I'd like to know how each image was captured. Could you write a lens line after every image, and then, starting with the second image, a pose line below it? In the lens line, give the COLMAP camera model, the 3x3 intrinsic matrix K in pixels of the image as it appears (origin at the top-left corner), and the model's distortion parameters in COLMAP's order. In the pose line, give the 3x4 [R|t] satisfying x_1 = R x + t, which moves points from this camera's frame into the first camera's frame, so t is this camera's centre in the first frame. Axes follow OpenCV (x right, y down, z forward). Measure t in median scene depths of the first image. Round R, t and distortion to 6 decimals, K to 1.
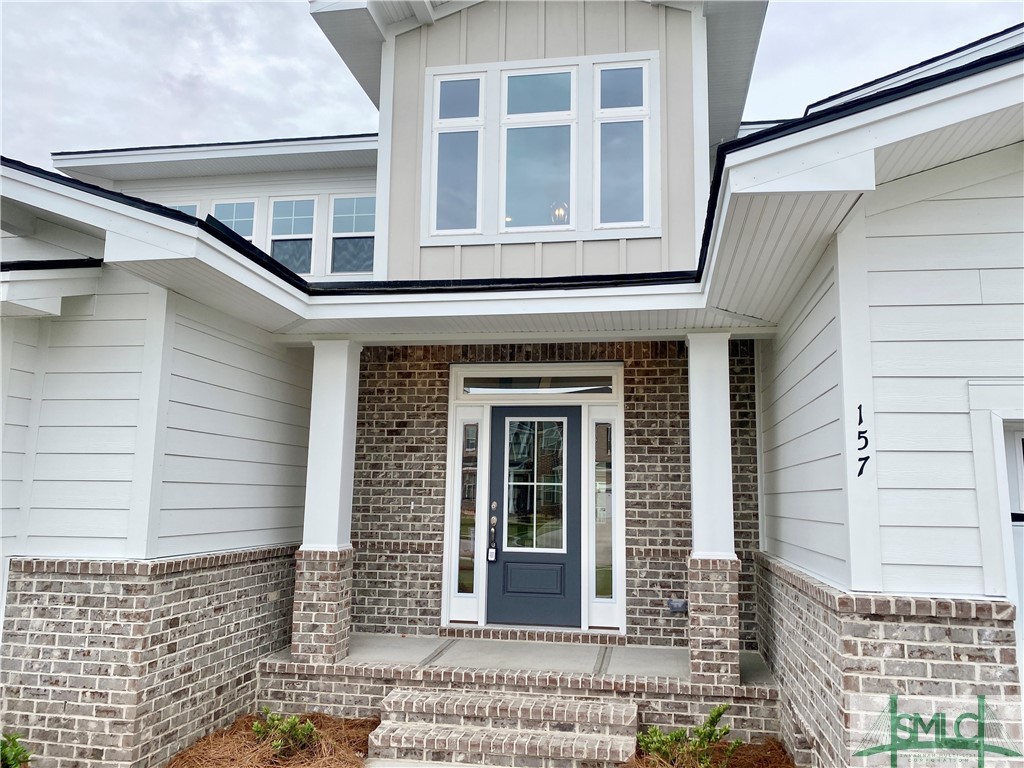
lens RADIAL K [[780.7, 0, 526.8], [0, 780.7, 362.0], [0, 0, 1]] dist [0.039653, -0.011053]
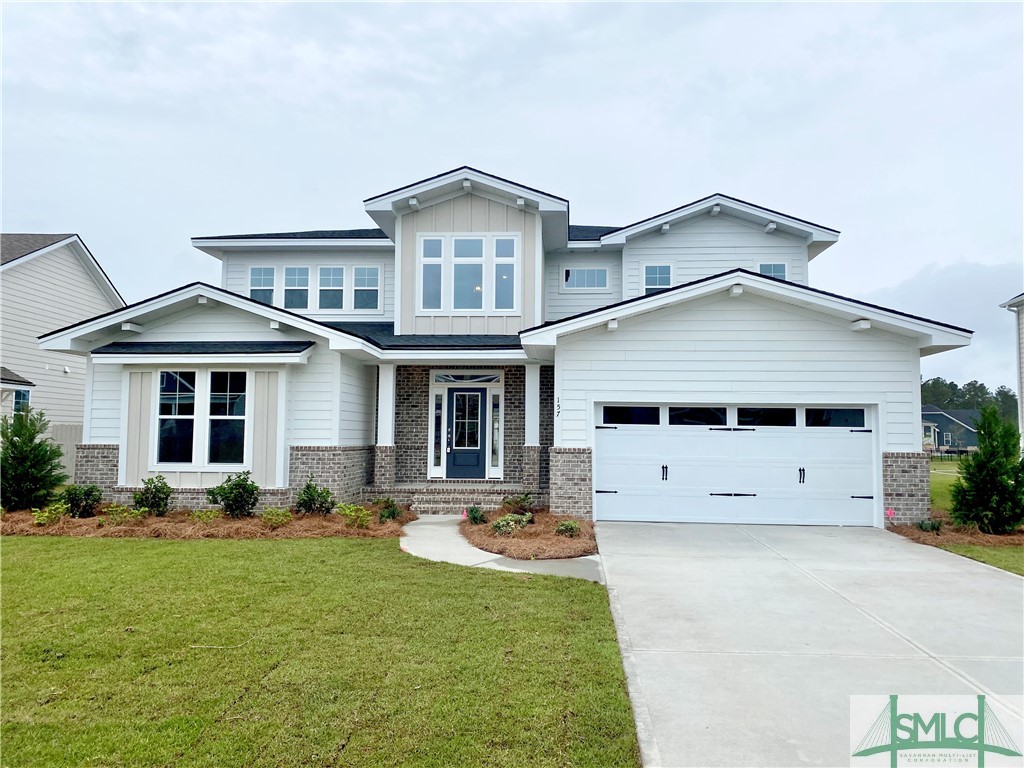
lens RADIAL K [[780.7, 0, 526.8], [0, 780.7, 362.0], [0, 0, 1]] dist [0.039653, -0.011053]
pose [[0.994756, 0.001367, 0.102263, -0.052253], [-0.009041, 0.997172, 0.074608, -0.206528], [-0.101872, -0.075141, 0.991956, -1.400819]]
